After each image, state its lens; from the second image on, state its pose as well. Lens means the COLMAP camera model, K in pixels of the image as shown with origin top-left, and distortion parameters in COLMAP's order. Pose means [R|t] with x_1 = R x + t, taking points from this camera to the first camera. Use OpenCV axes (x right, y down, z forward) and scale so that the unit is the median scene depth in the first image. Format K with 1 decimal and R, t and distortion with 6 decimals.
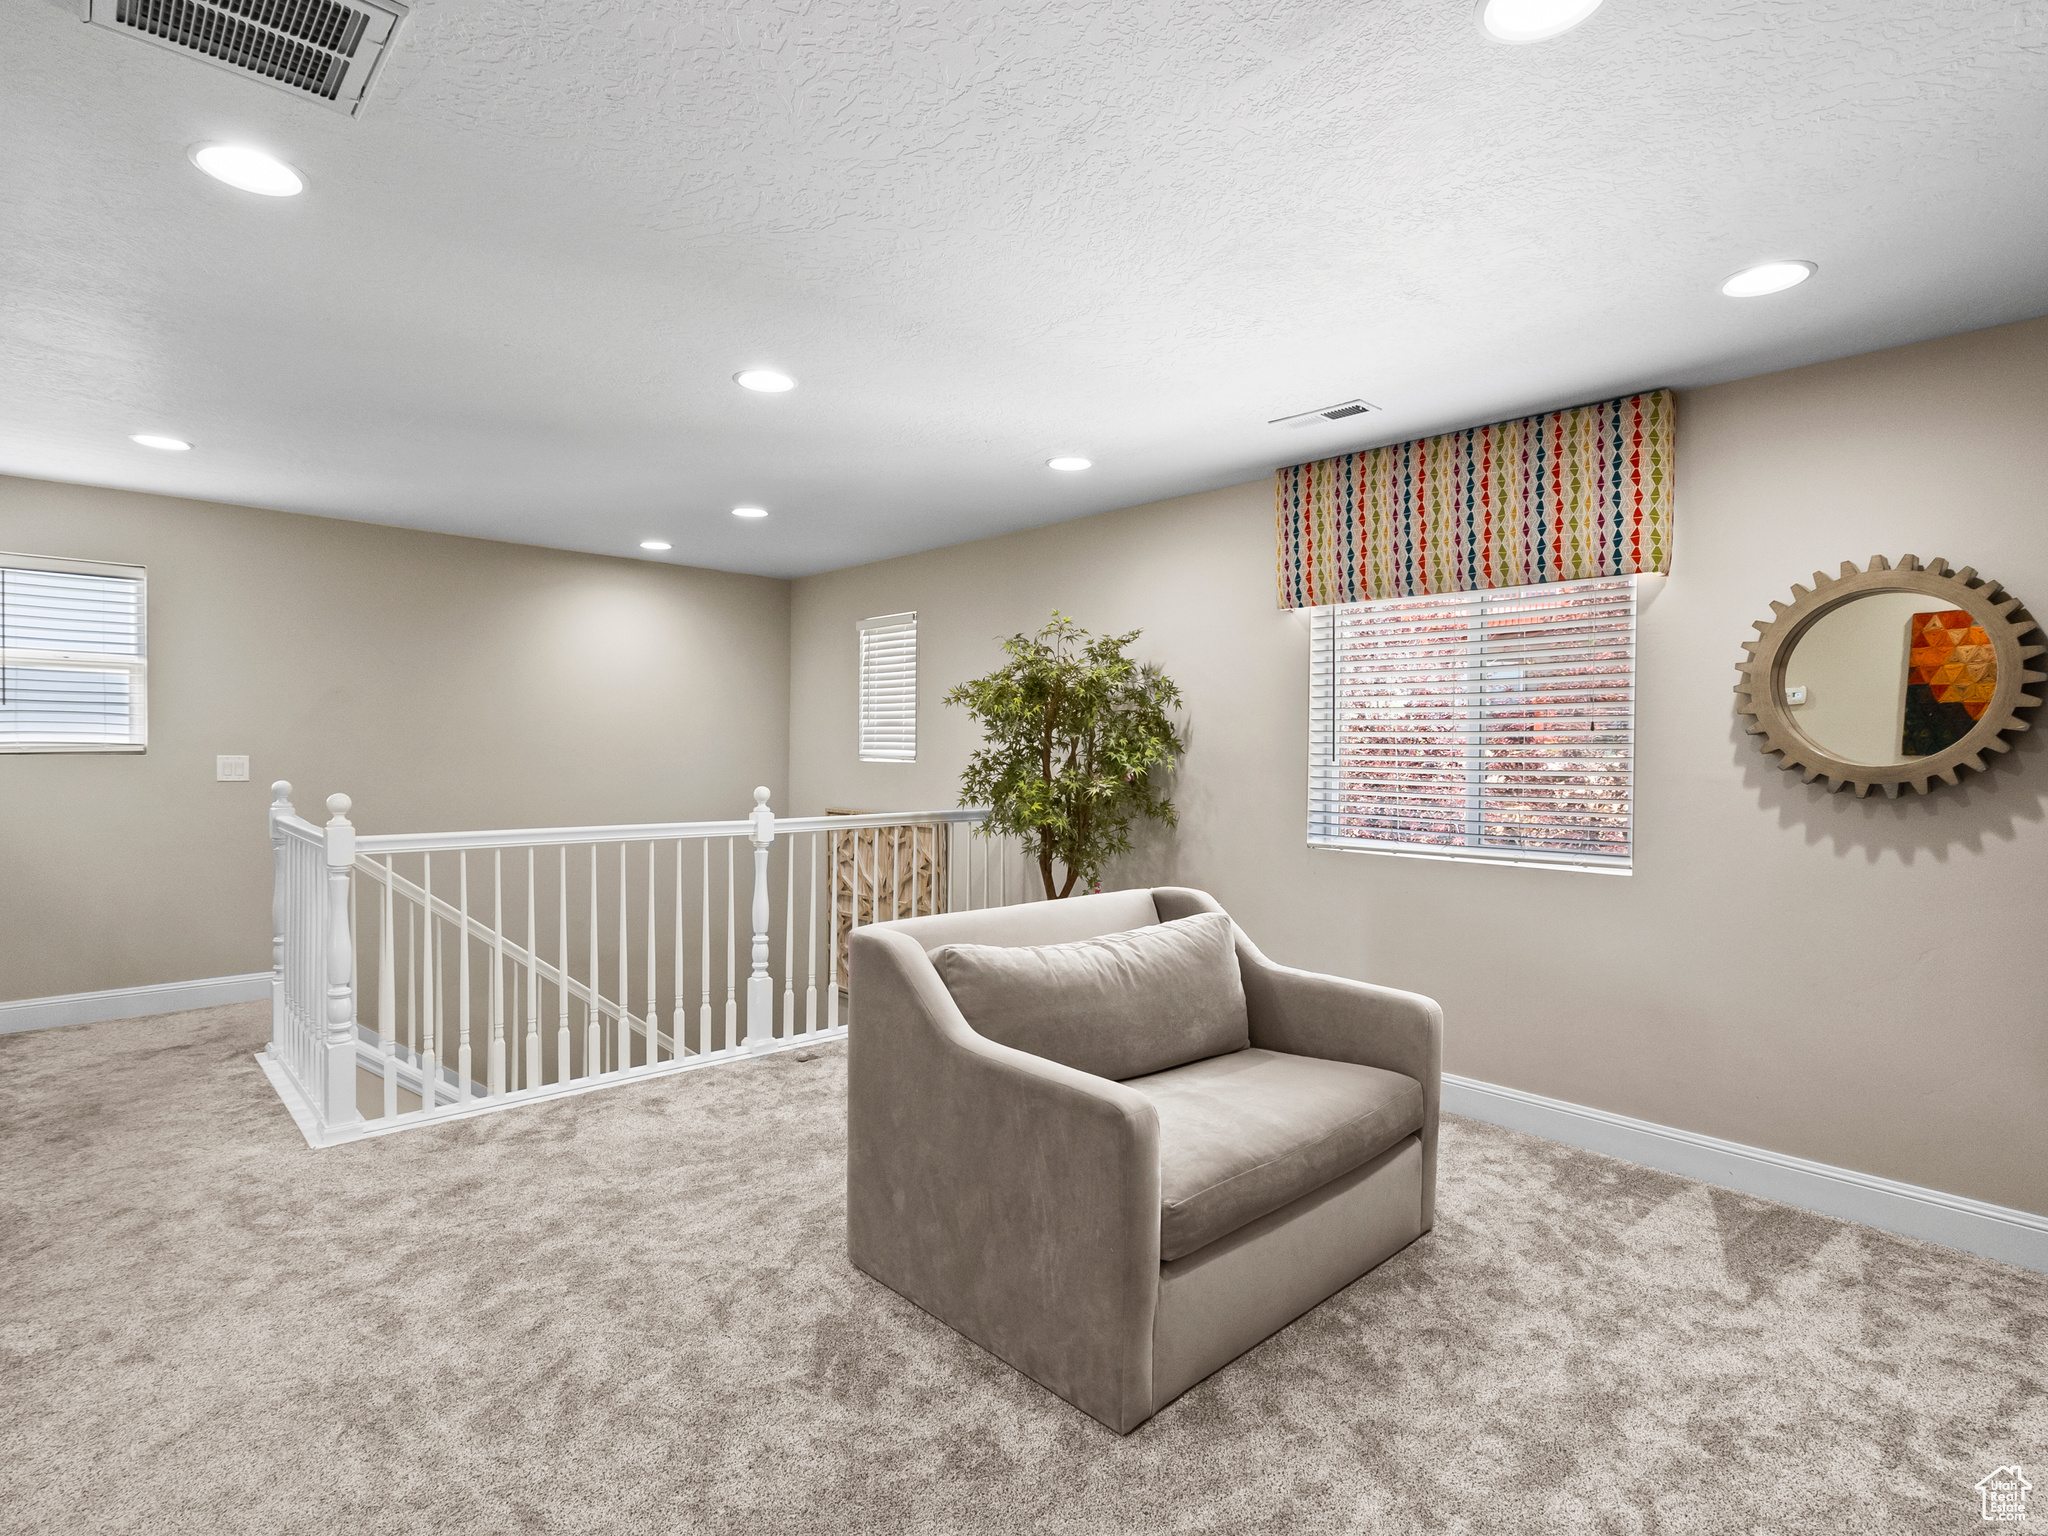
lens RADIAL K [[1057.2, 0, 1027.0], [0, 1057.2, 768.8], [0, 0, 1]] dist [-0.001566, 0.000536]
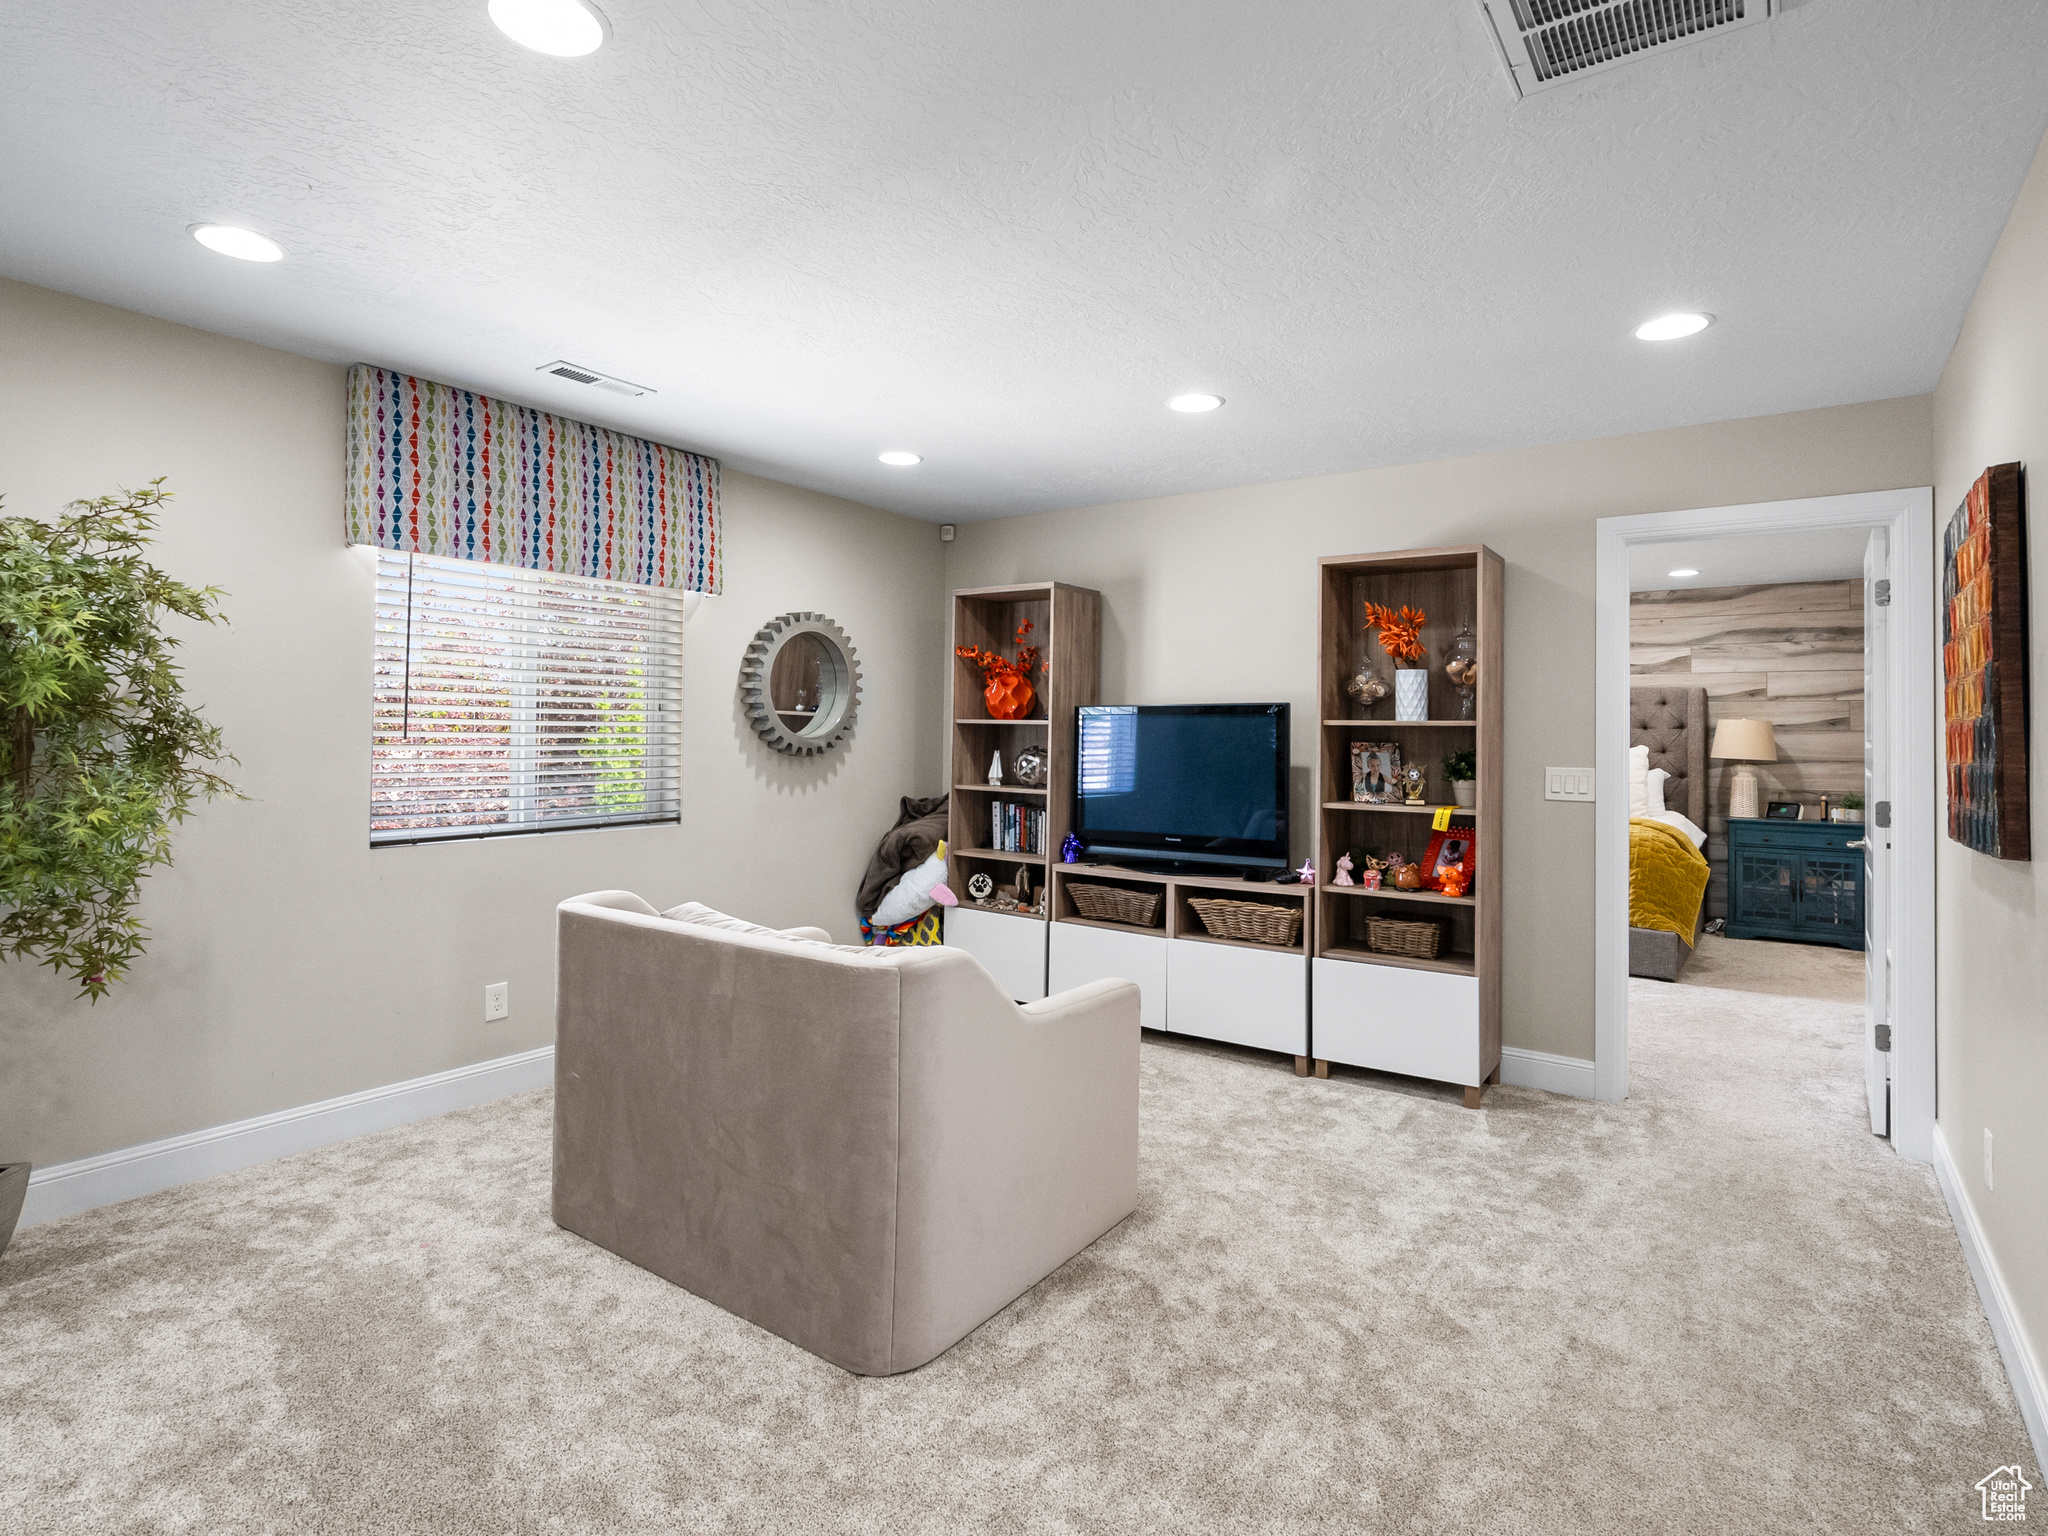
lens RADIAL K [[1057.2, 0, 1030.3], [0, 1057.2, 714.8], [0, 0, 1]] dist [-0.001566, 0.000536]
pose [[-0.199633, 0.003979, 0.979863, -0.680020], [0.005893, 0.999979, -0.002860, -0.023316], [-0.979853, 0.005204, -0.199652, 0.745035]]
